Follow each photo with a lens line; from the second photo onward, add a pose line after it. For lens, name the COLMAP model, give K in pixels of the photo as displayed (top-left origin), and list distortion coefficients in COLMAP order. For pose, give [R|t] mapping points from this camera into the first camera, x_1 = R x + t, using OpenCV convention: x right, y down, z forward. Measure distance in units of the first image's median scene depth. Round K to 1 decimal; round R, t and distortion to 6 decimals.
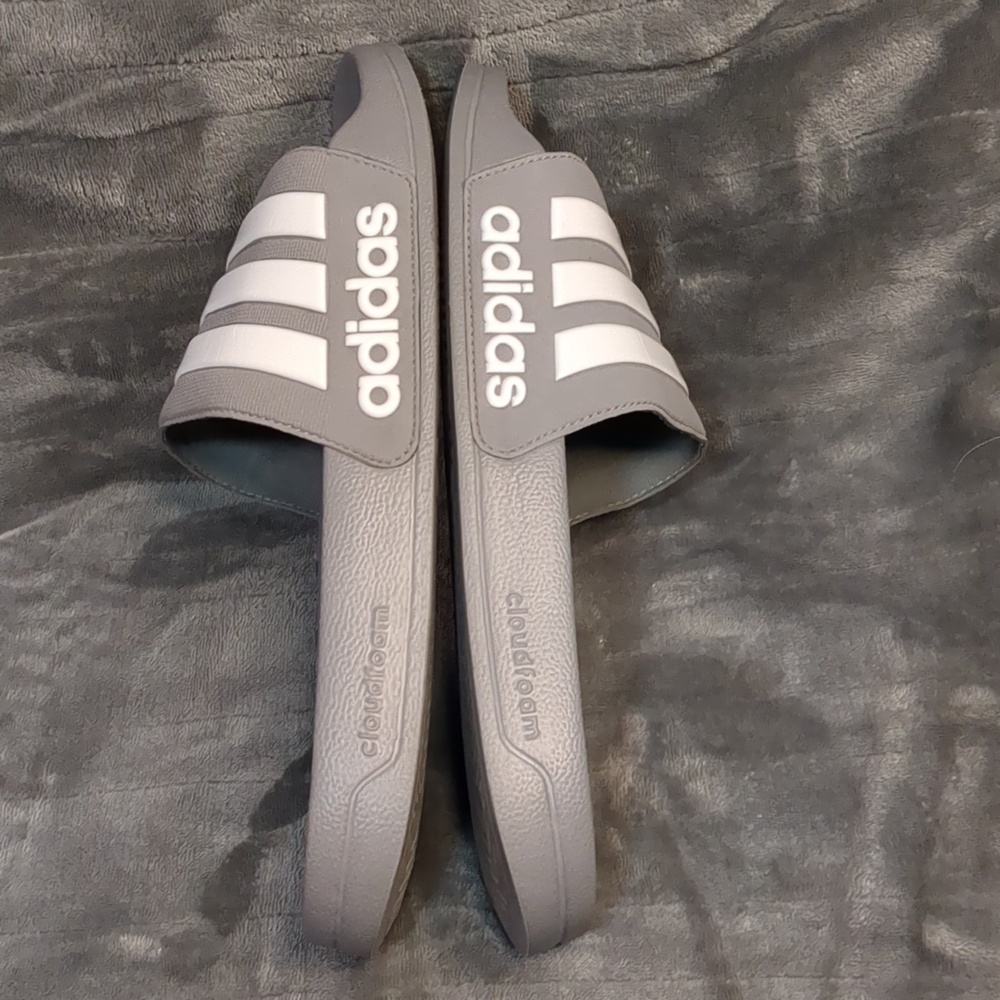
lens RADIAL K [[1934.9, 0, 508.5], [0, 1934.9, 496.8], [0, 0, 1]] dist [0.079180, 0.000000]
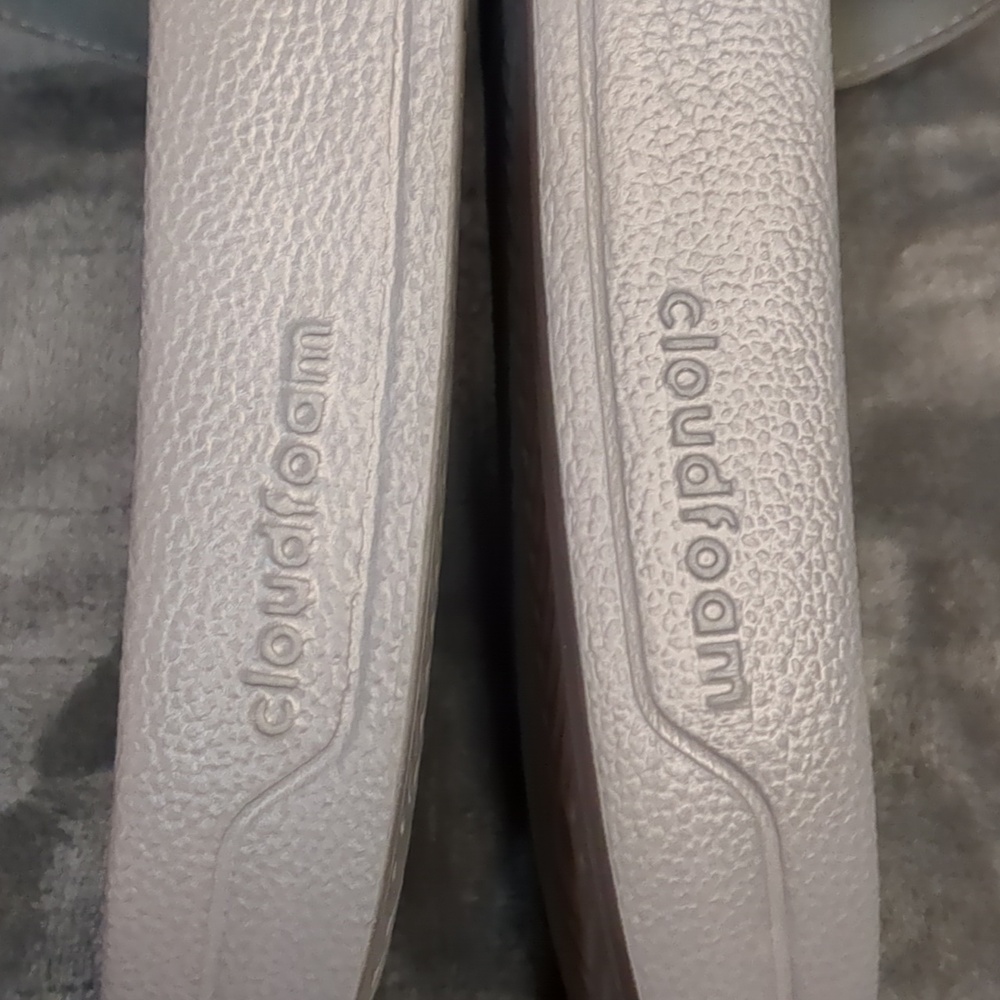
lens RADIAL K [[1934.9, 0, 502.5], [0, 1934.9, 527.2], [0, 0, 1]] dist [0.079180, 0.000000]
pose [[0.999678, 0.024207, 0.007611, -0.030188], [-0.025255, 0.978332, 0.205495, 0.018602], [-0.002471, -0.205621, 0.978629, 0.607673]]
